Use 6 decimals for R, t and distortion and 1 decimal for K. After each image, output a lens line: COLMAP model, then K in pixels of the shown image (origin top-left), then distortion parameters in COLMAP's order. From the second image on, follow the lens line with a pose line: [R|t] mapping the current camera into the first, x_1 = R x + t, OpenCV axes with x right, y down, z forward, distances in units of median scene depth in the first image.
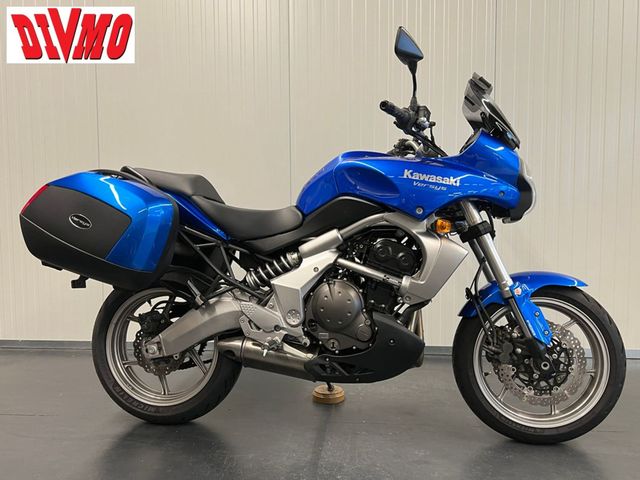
lens RADIAL K [[539.5, 0, 321.9], [0, 539.5, 242.9], [0, 0, 1]] dist [0.141352, -0.327171]
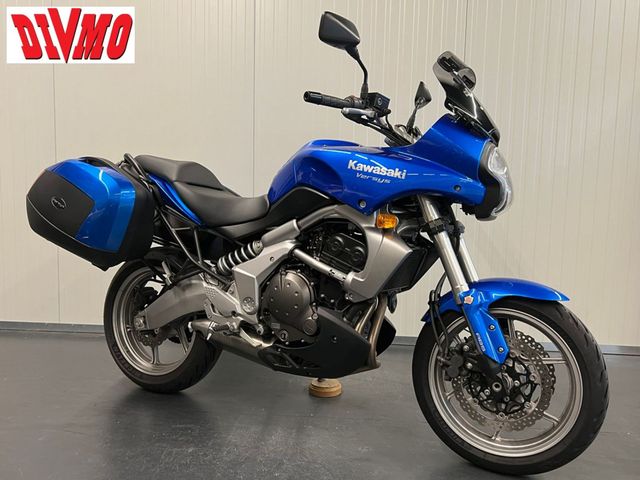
lens RADIAL K [[539.5, 0, 321.9], [0, 539.5, 242.9], [0, 0, 1]] dist [0.141352, -0.327171]
pose [[0.950357, 0.059514, -0.305419, 0.377595], [-0.051756, 0.998100, 0.033444, -0.018727], [0.306829, -0.015976, 0.951631, 0.079843]]
